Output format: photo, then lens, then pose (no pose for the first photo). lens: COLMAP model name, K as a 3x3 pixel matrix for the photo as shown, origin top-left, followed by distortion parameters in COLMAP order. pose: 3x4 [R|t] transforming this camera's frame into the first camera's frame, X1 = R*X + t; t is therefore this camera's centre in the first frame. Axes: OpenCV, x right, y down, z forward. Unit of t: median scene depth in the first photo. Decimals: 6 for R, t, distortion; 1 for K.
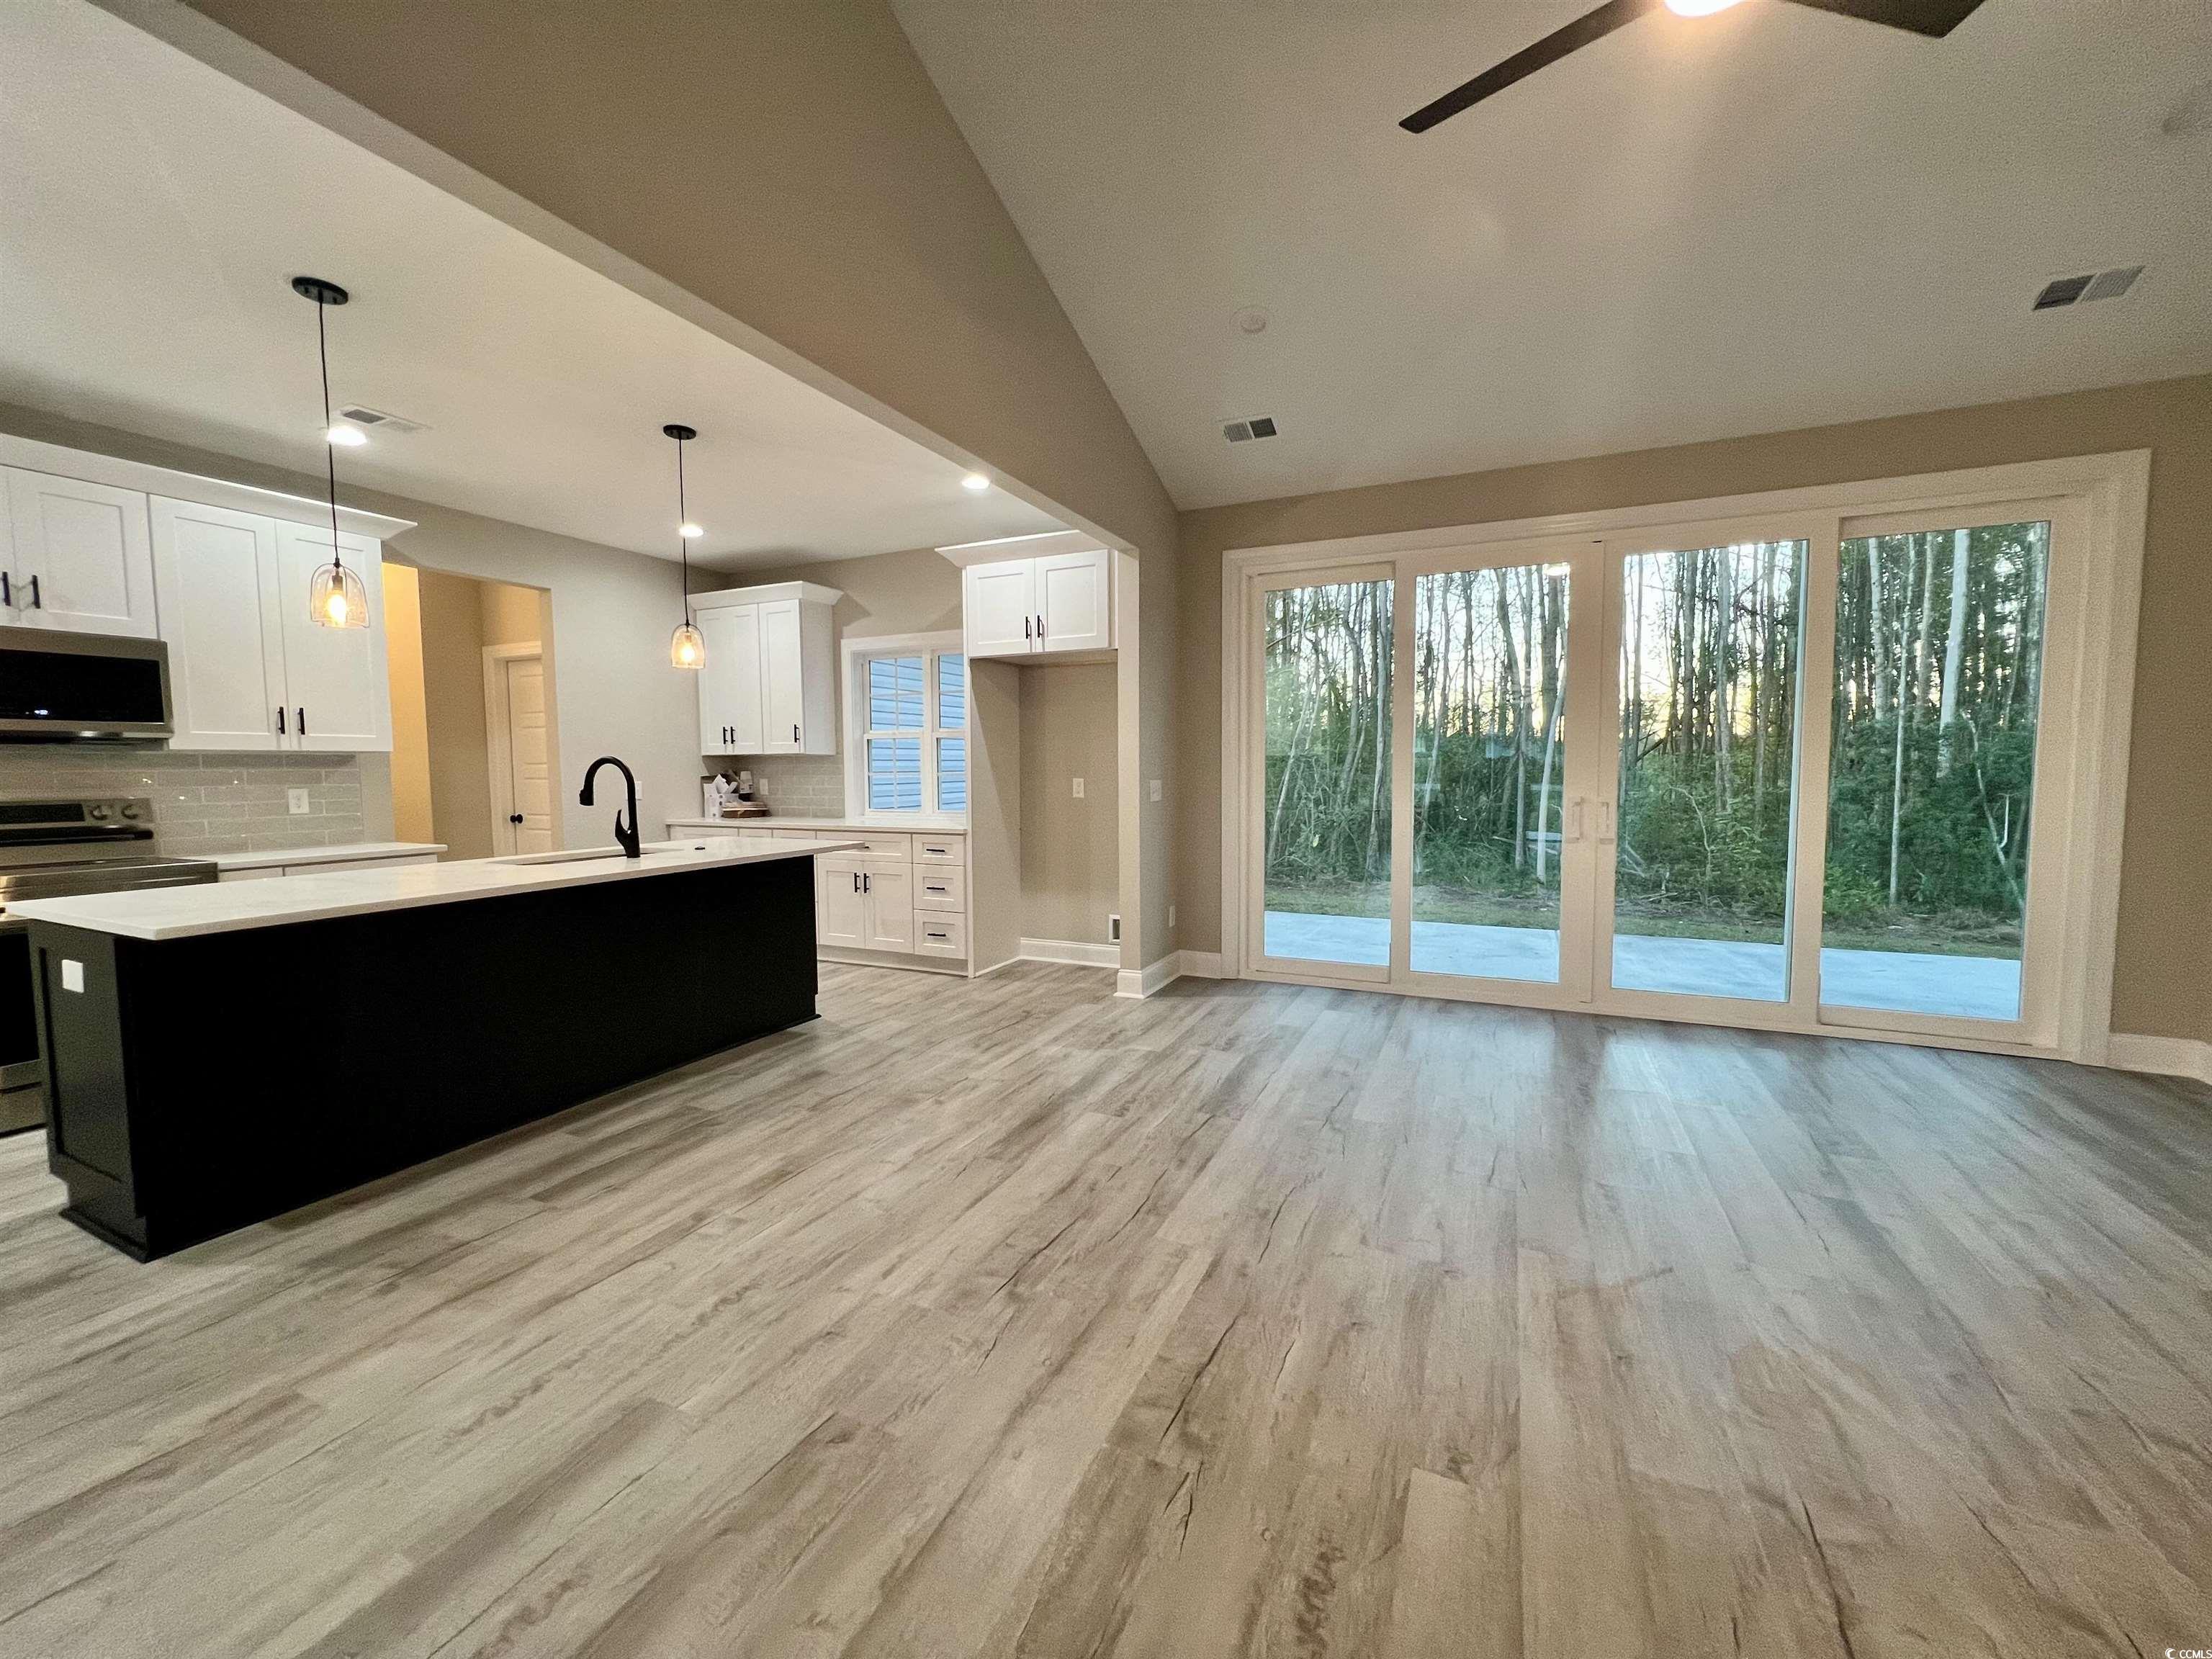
lens RADIAL K [[883.2, 0, 1098.9], [0, 883.2, 825.4], [0, 0, 1]] dist [-0.001708, 0.000978]
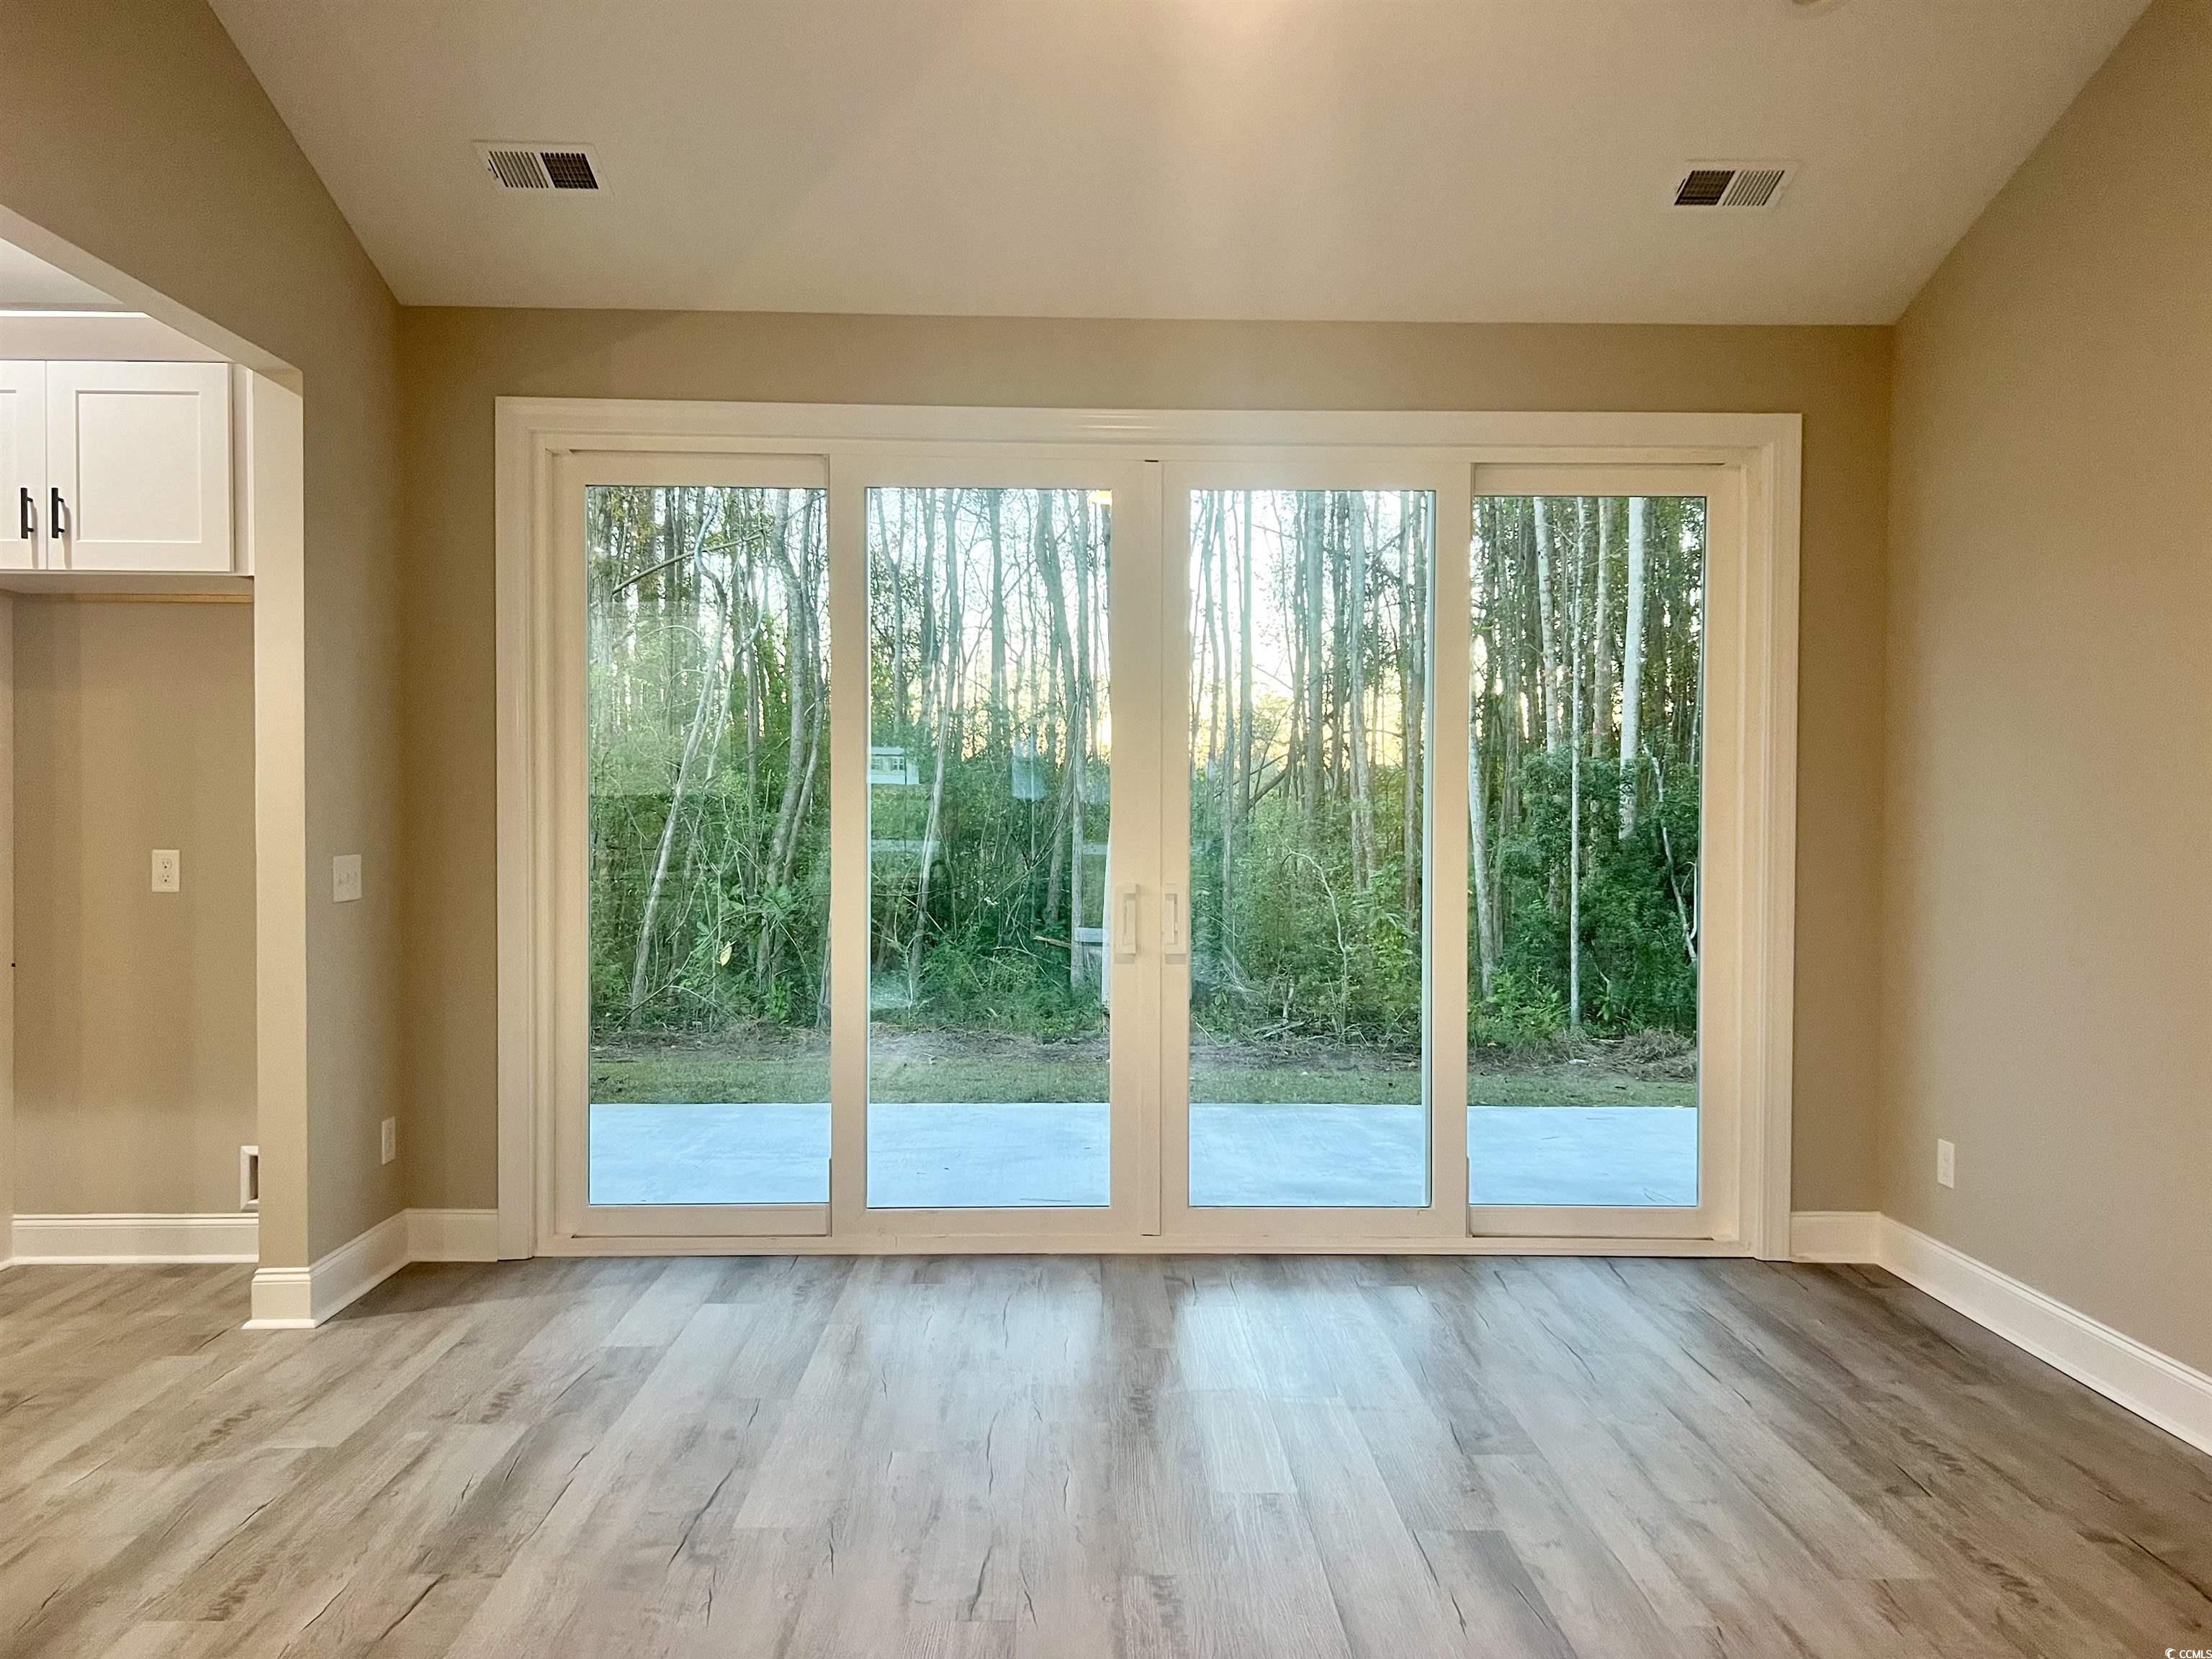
lens RADIAL K [[1666.6, 0, 1111.9], [0, 1666.6, 836.6], [0, 0, 1]] dist [0.068004, -0.076852]
pose [[0.895938, 0.002548, 0.444172, 0.034318], [0.019122, 0.998835, -0.044302, -0.015681], [-0.443768, 0.048186, 0.894845, 0.005303]]
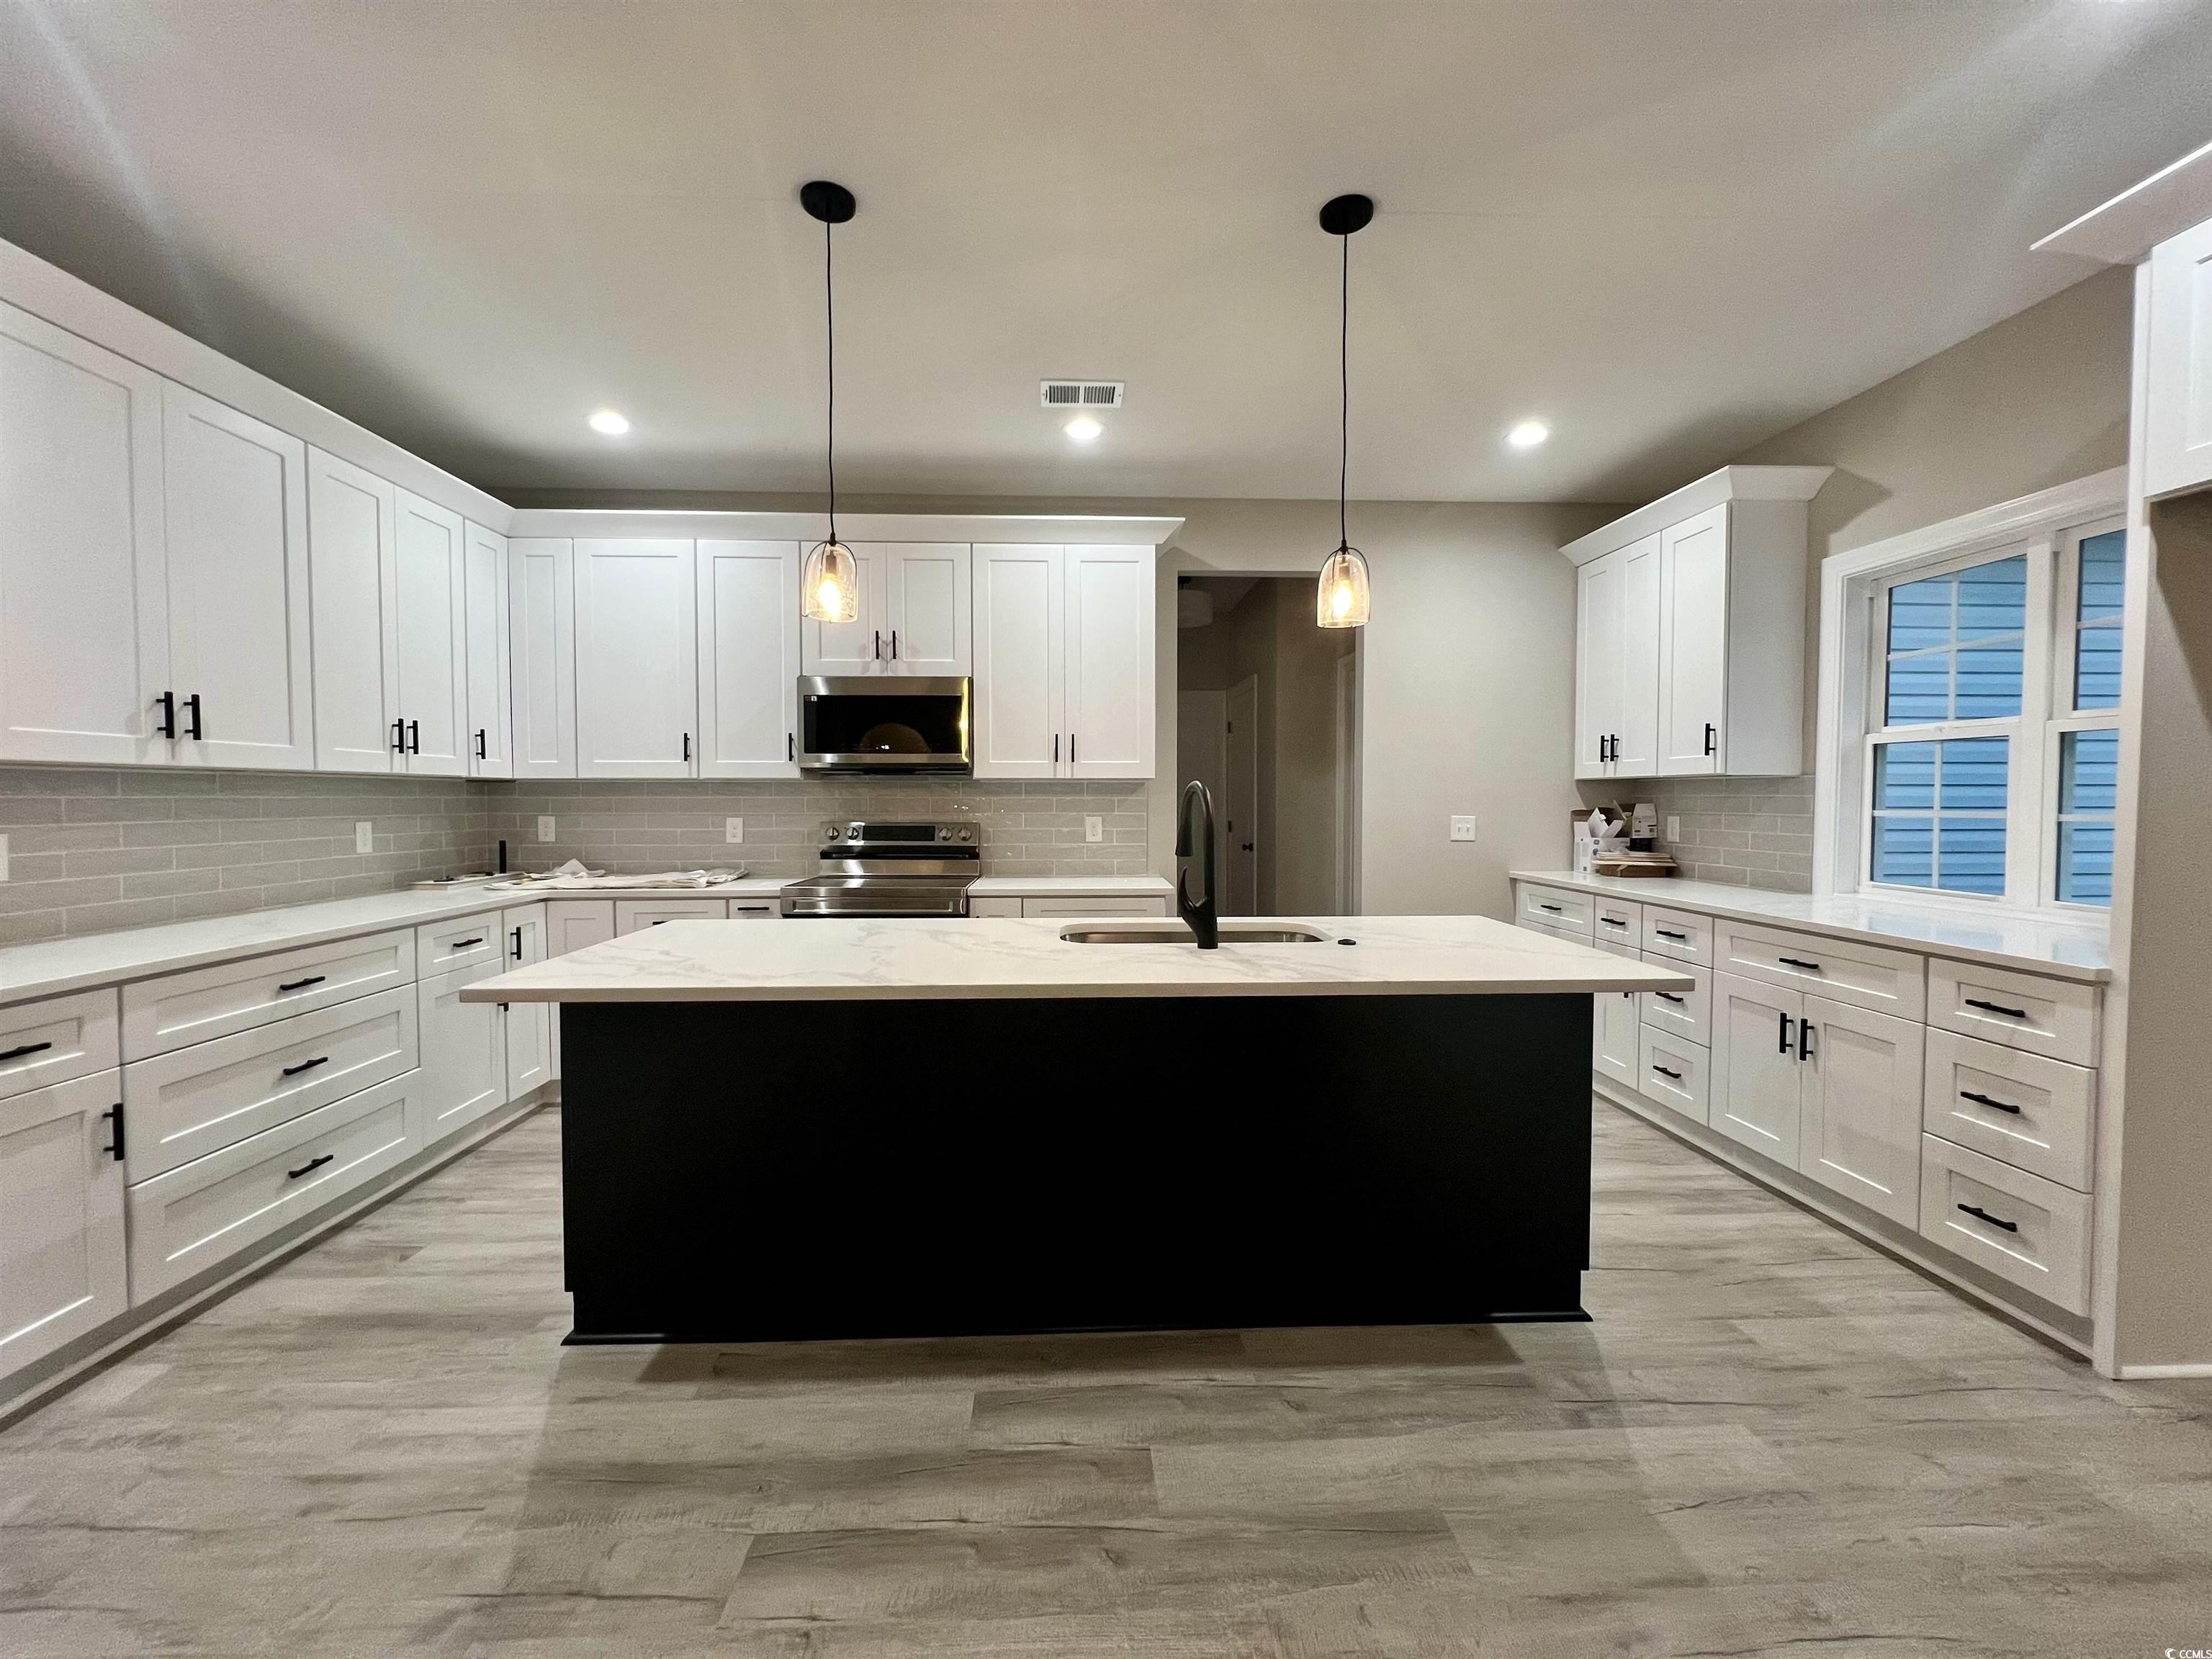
lens RADIAL K [[883.2, 0, 1098.4], [0, 883.2, 825.2], [0, 0, 1]] dist [-0.001708, 0.000978]
pose [[0.463371, 0.034771, -0.885482, -0.025110], [-0.062932, 0.997998, 0.006257, -0.038018], [0.883927, 0.052826, 0.464632, 0.537925]]
